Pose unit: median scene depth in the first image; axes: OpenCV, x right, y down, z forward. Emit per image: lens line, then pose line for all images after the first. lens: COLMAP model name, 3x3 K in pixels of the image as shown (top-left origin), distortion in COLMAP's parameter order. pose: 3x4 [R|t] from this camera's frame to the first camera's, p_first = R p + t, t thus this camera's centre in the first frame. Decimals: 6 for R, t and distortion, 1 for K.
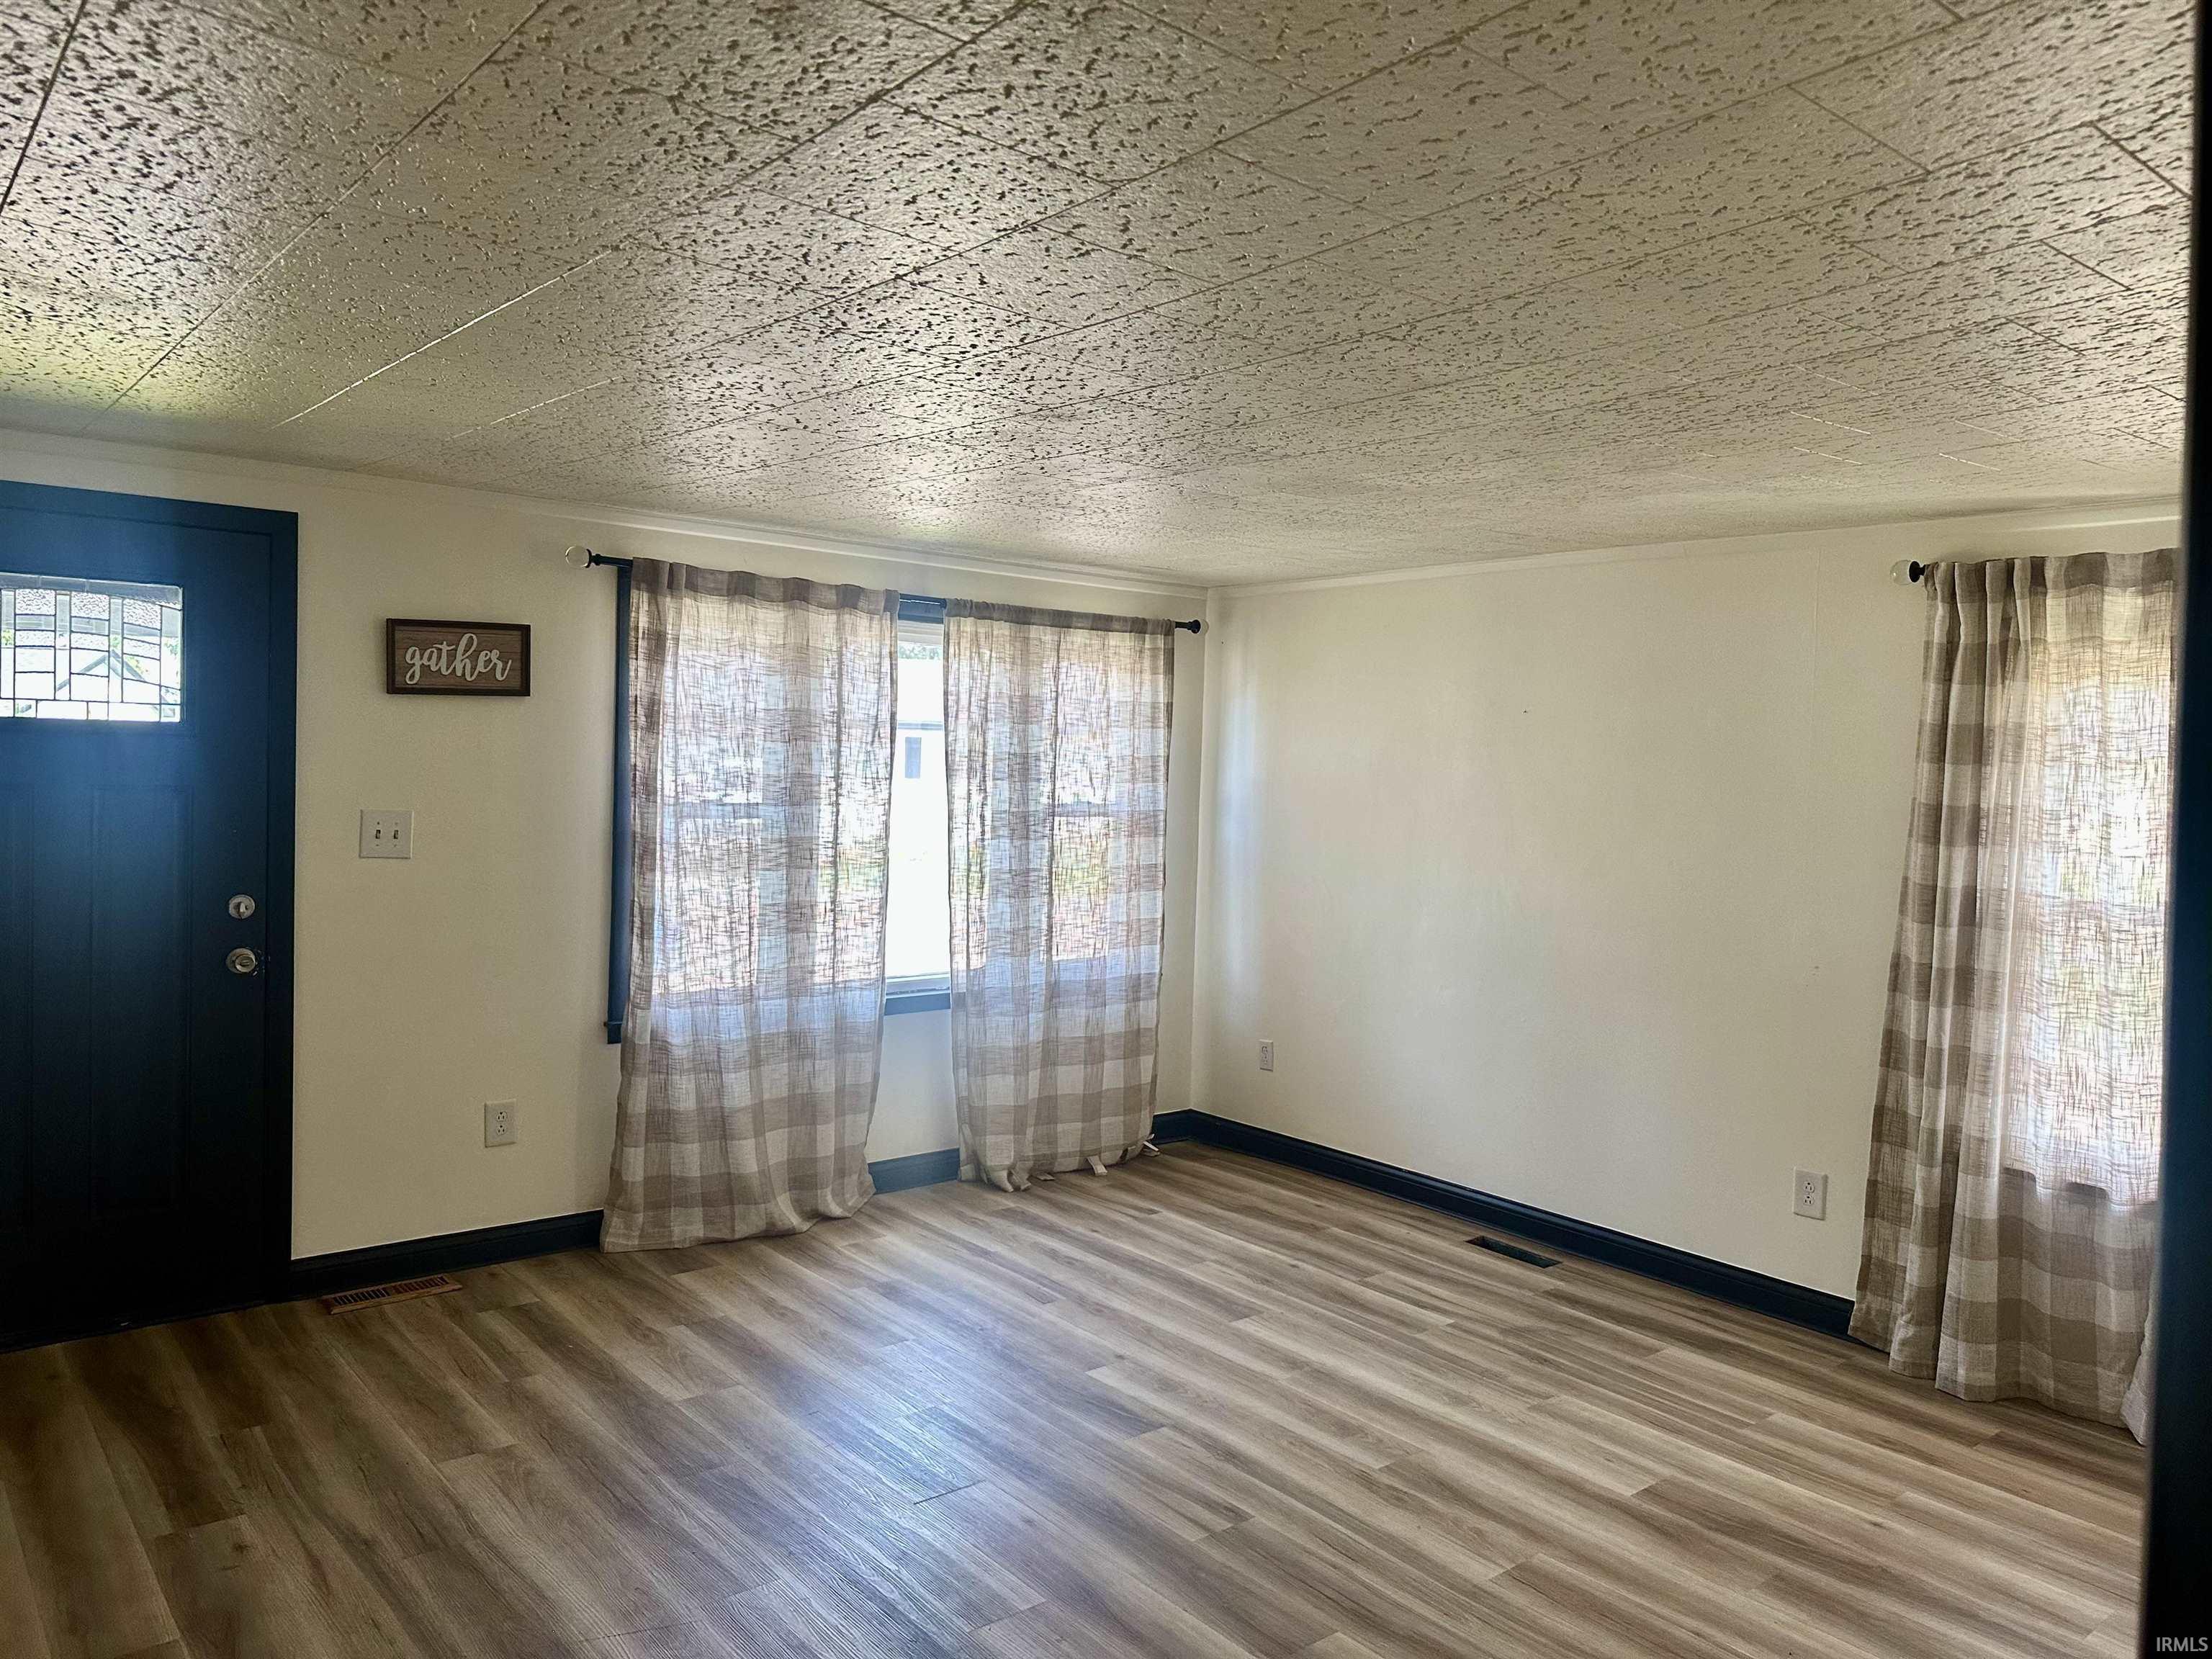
lens RADIAL K [[1561.0, 0, 1108.7], [0, 1561.0, 829.0], [0, 0, 1]] dist [0.054985, -0.080639]
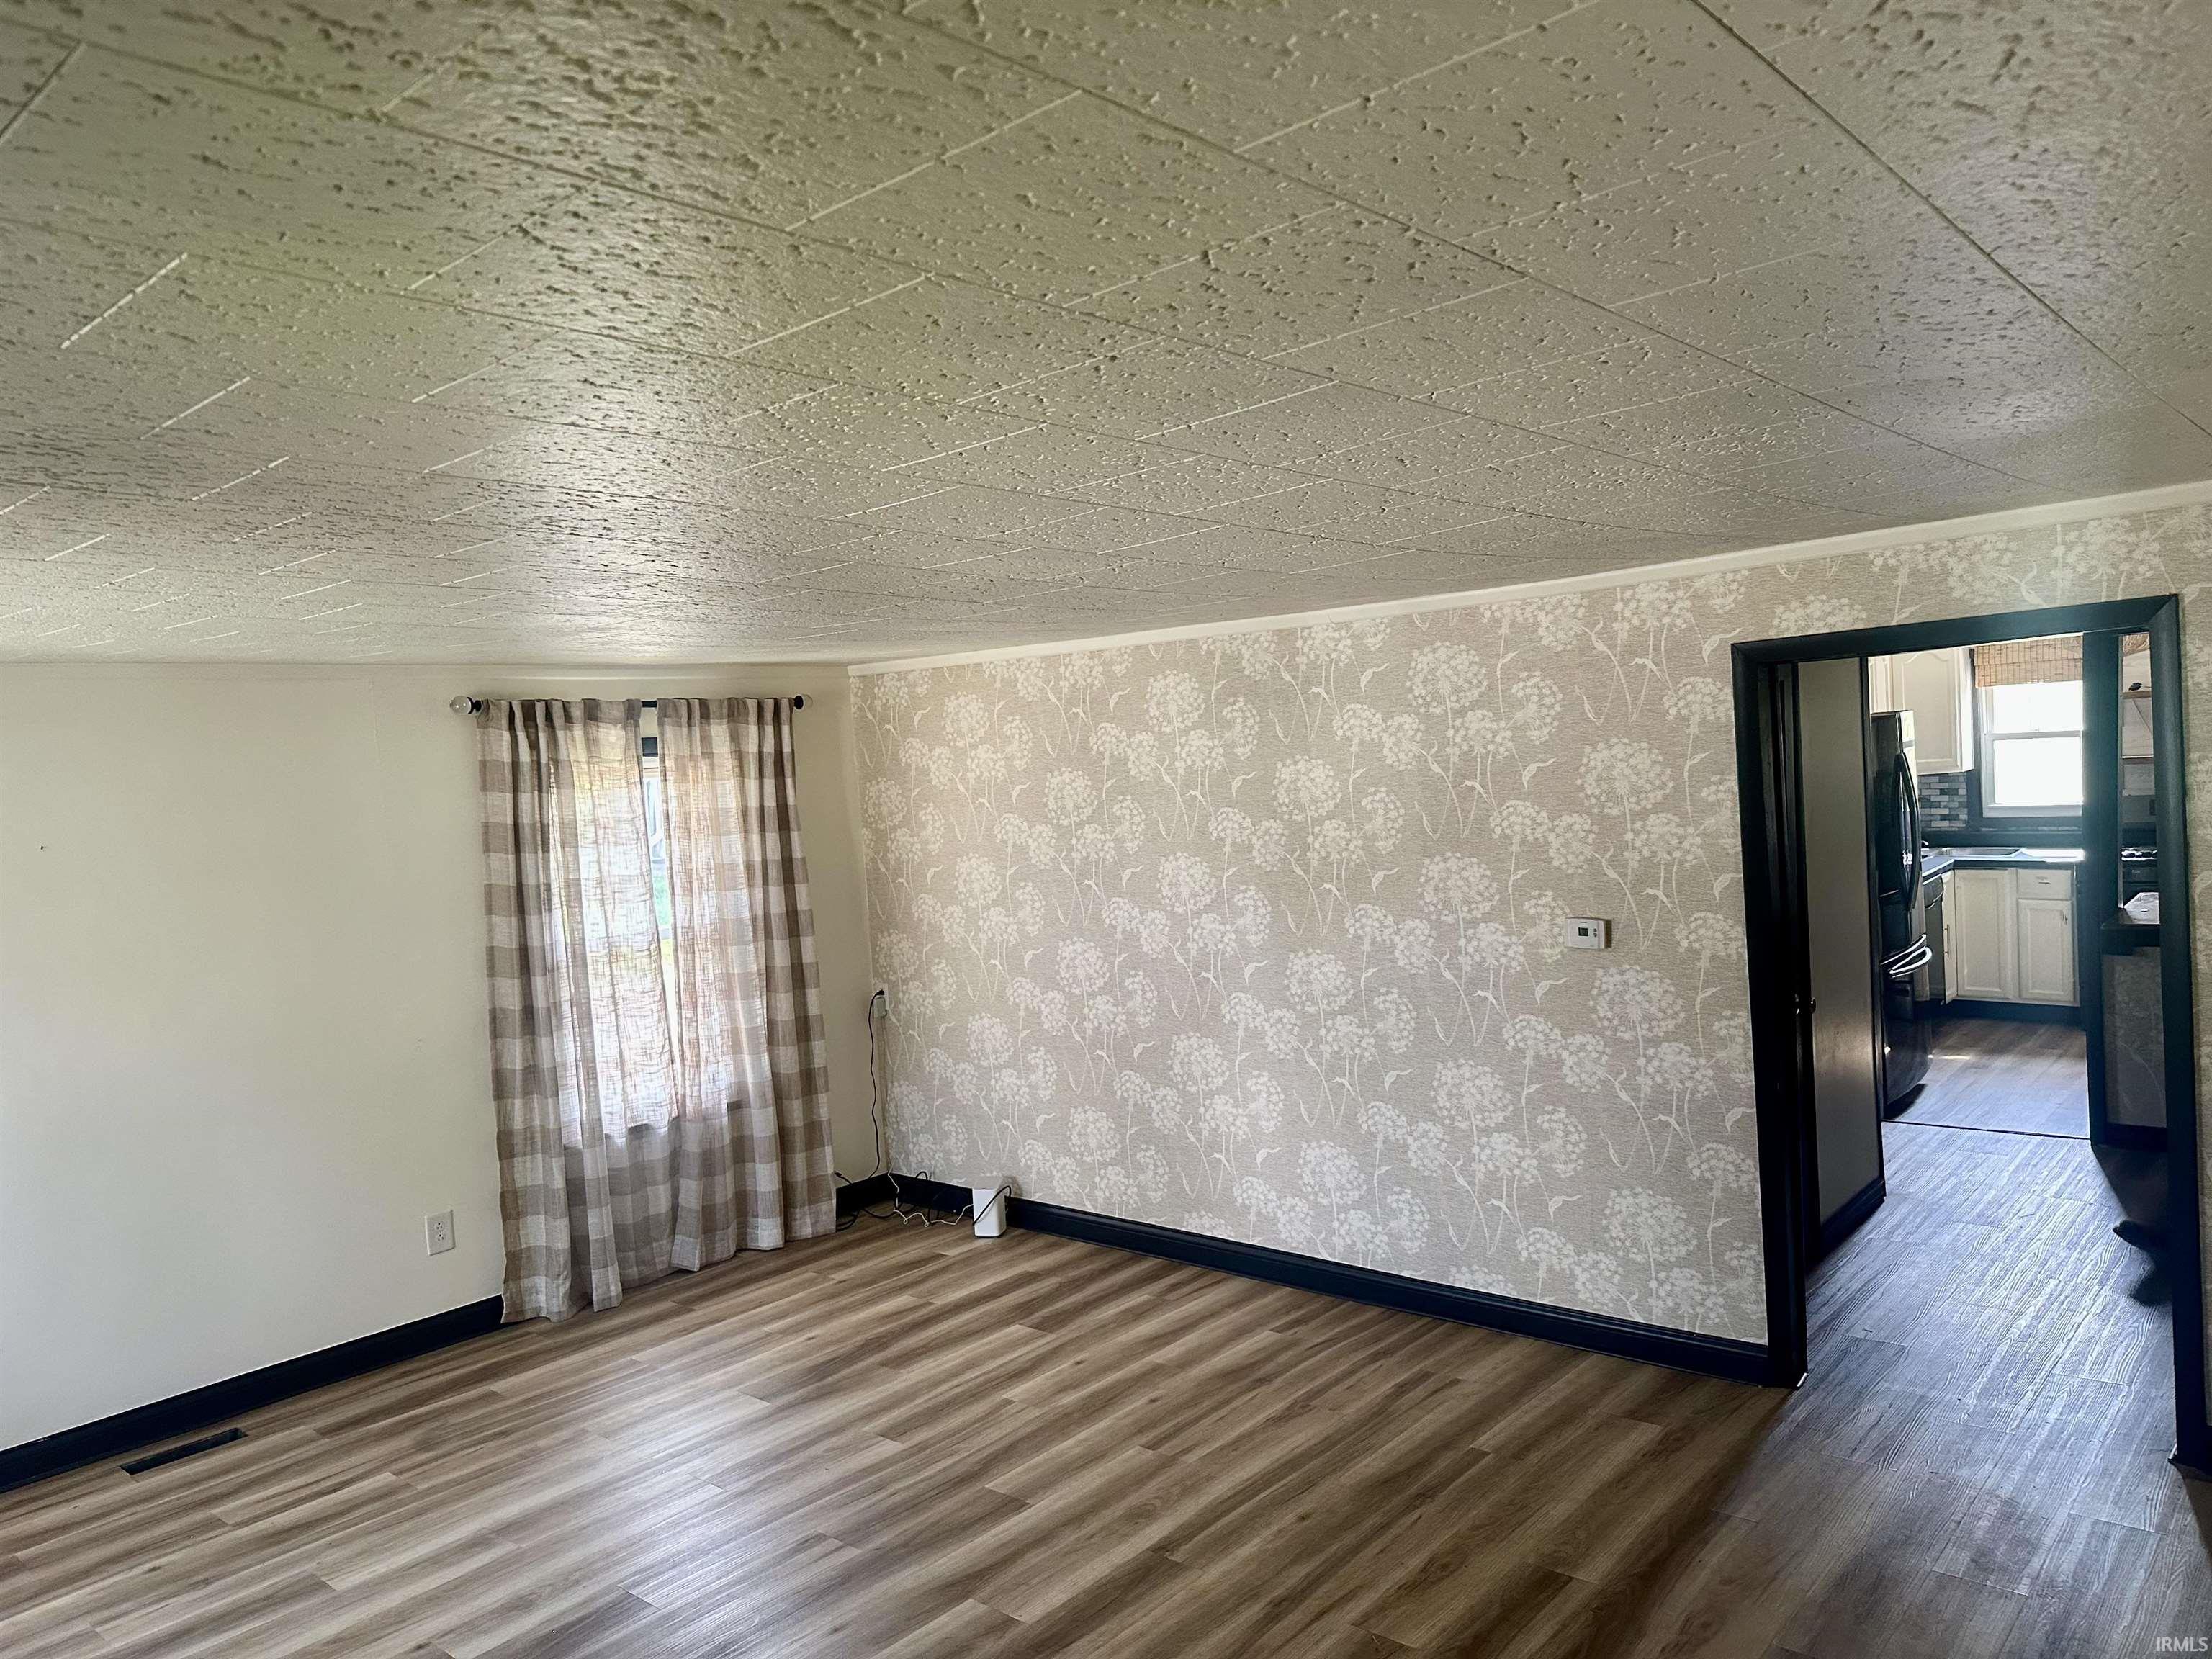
lens RADIAL K [[1561.0, 0, 1102.1], [0, 1561.0, 835.8], [0, 0, 1]] dist [0.054985, -0.080639]
pose [[-0.155066, -0.072066, 0.985272, -0.797821], [0.111192, 0.989725, 0.089892, -0.114994], [-0.981627, 0.123494, -0.145460, 0.686201]]
